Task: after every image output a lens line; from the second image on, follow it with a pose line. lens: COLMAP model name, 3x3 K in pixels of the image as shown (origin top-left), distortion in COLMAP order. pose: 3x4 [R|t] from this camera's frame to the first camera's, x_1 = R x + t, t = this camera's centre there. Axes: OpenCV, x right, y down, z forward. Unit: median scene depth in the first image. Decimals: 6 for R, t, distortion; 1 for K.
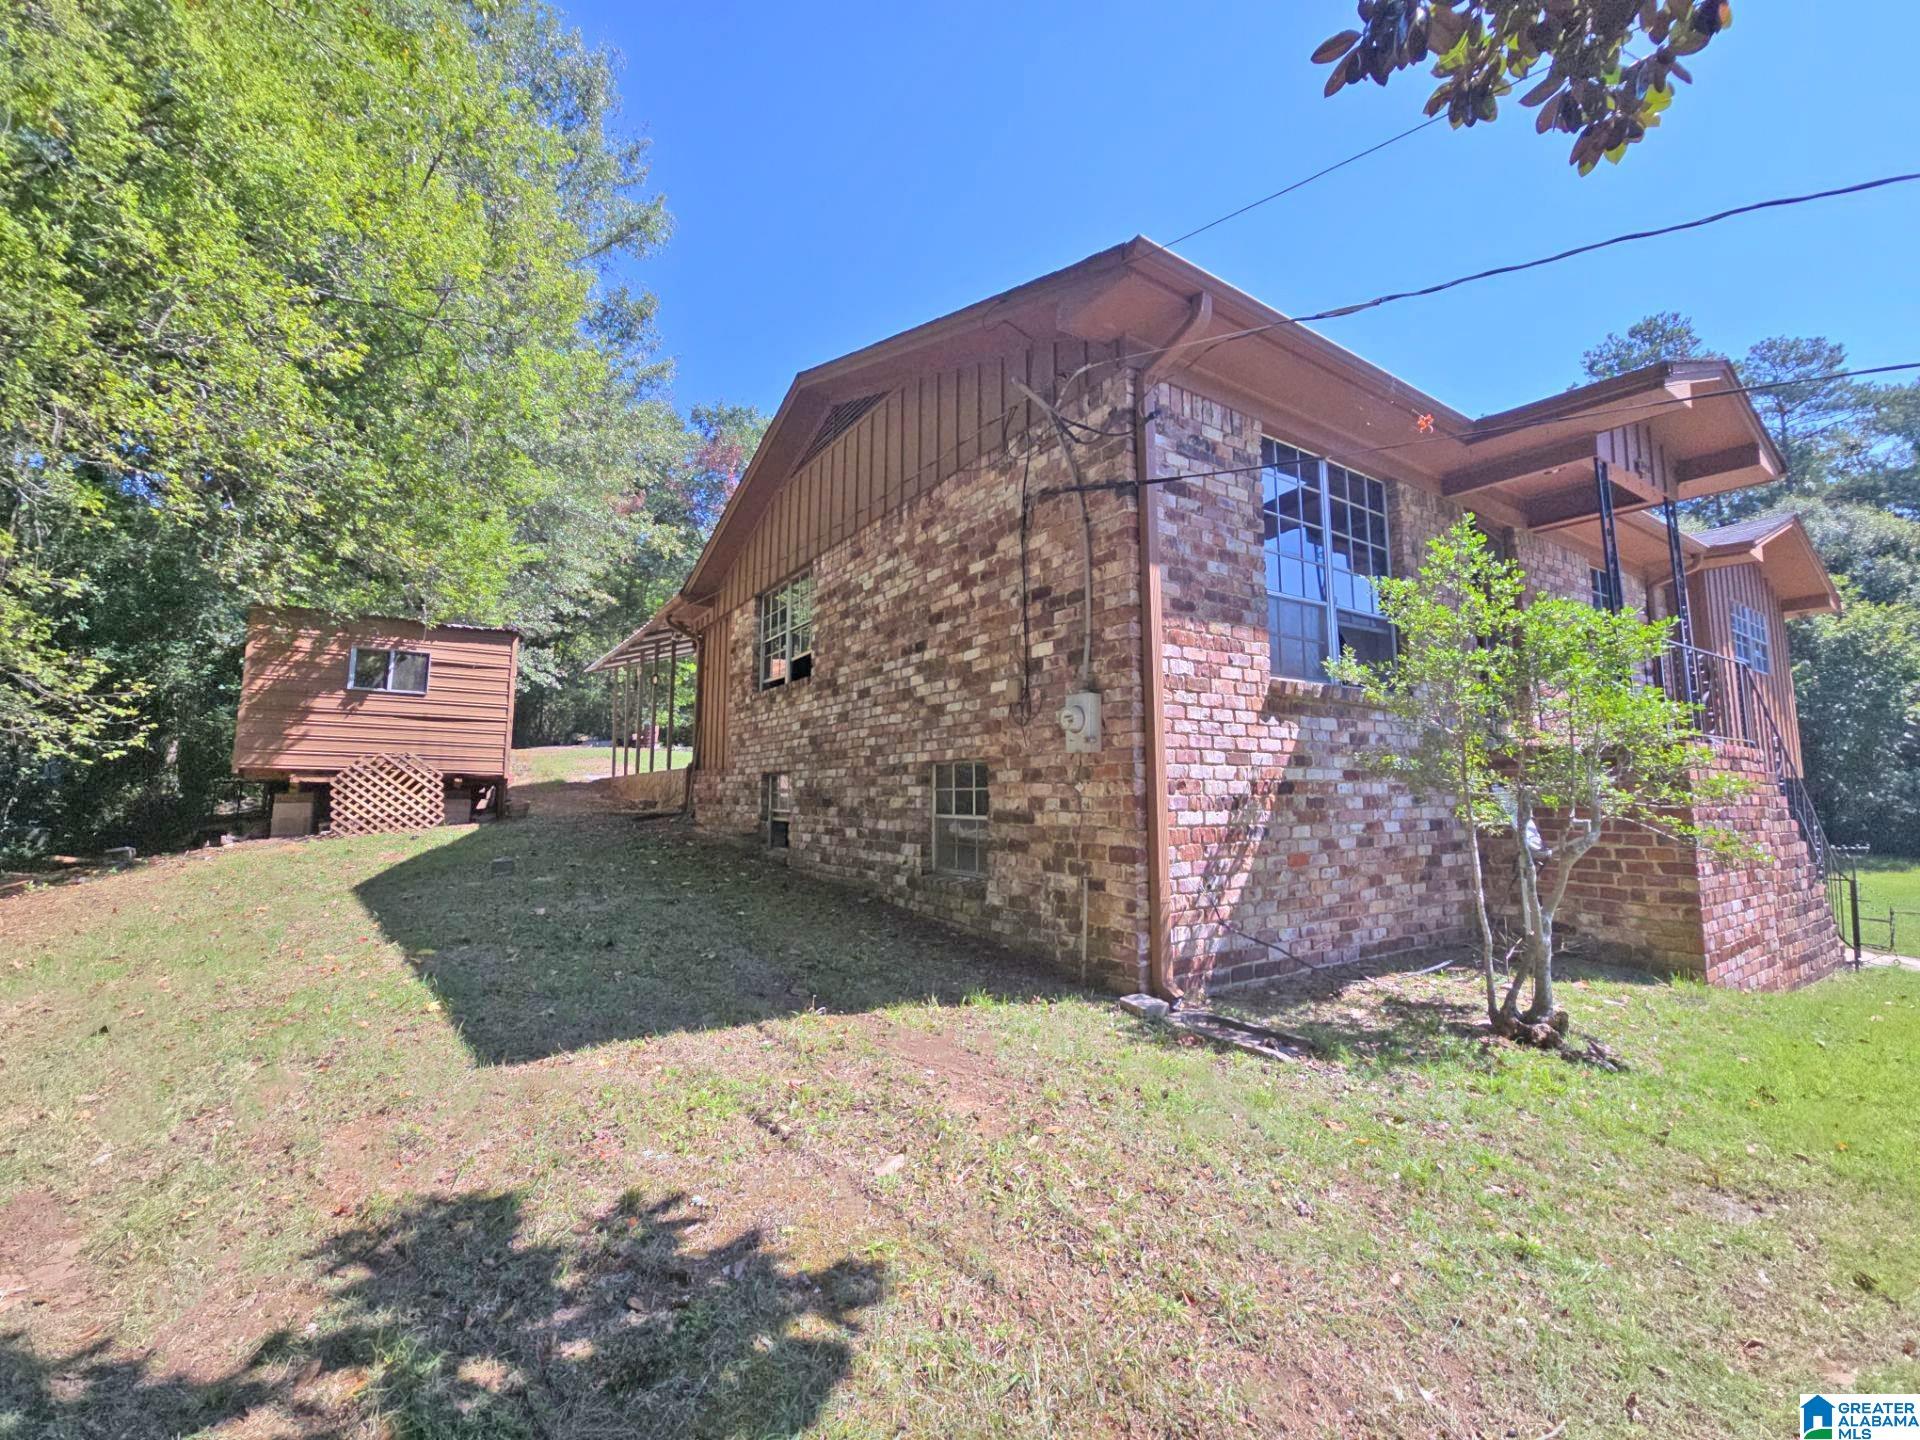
lens RADIAL K [[799.1, 0, 954.0], [0, 799.1, 719.9], [0, 0, 1]] dist [0.019844, -0.011215]
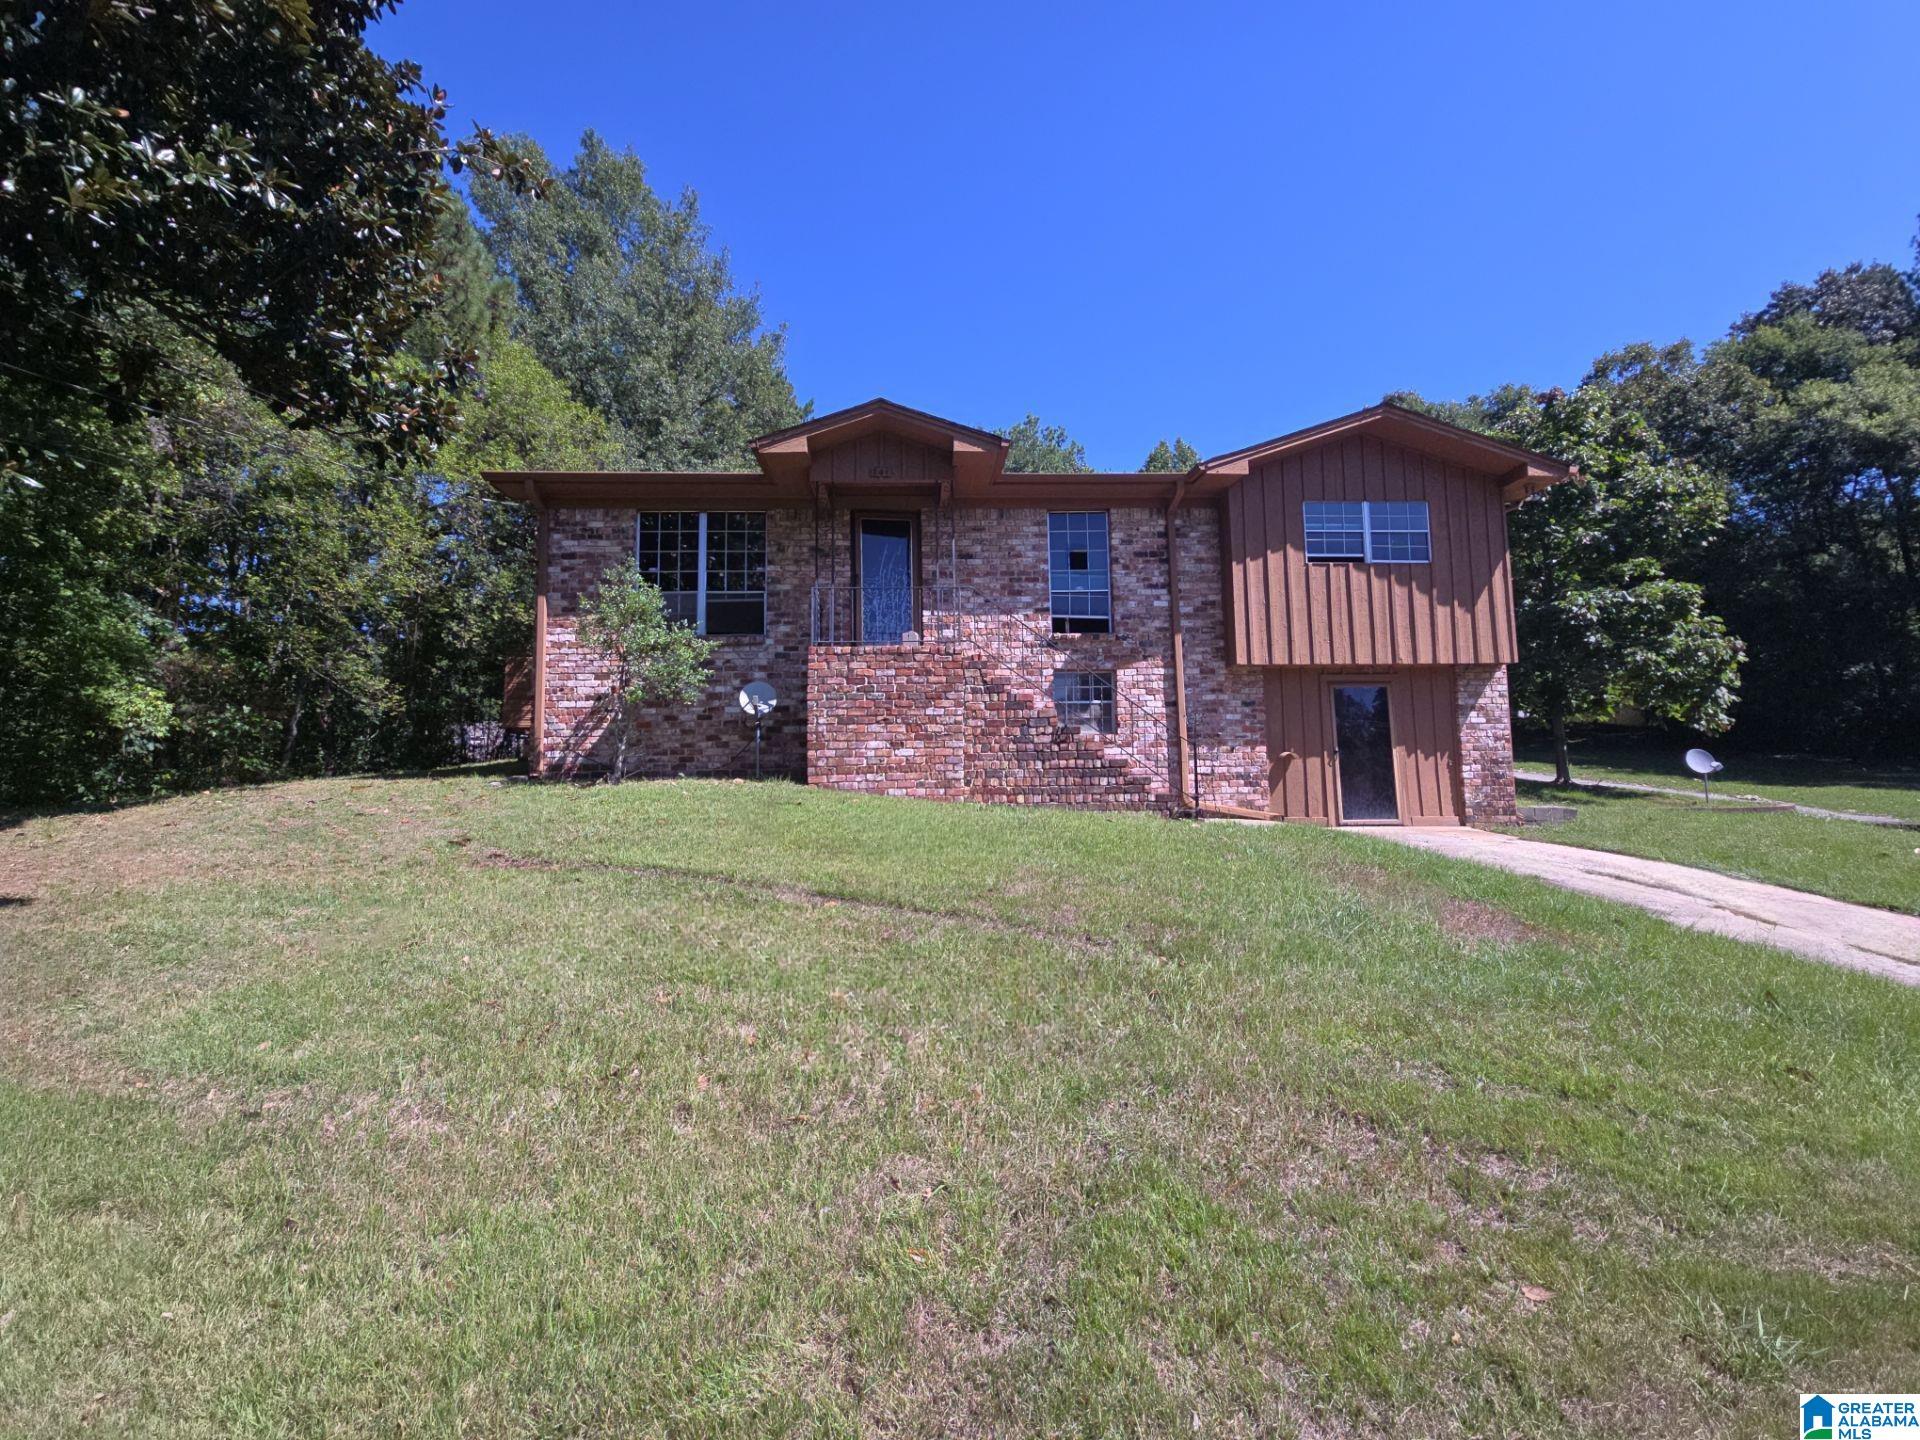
lens RADIAL K [[799.1, 0, 954.0], [0, 799.1, 719.9], [0, 0, 1]] dist [0.019844, -0.011215]
pose [[0.853683, -0.053426, -0.518046, 2.303206], [0.062601, 0.998039, 0.000231, 0.225752], [0.517017, -0.032627, 0.855353, -0.352992]]
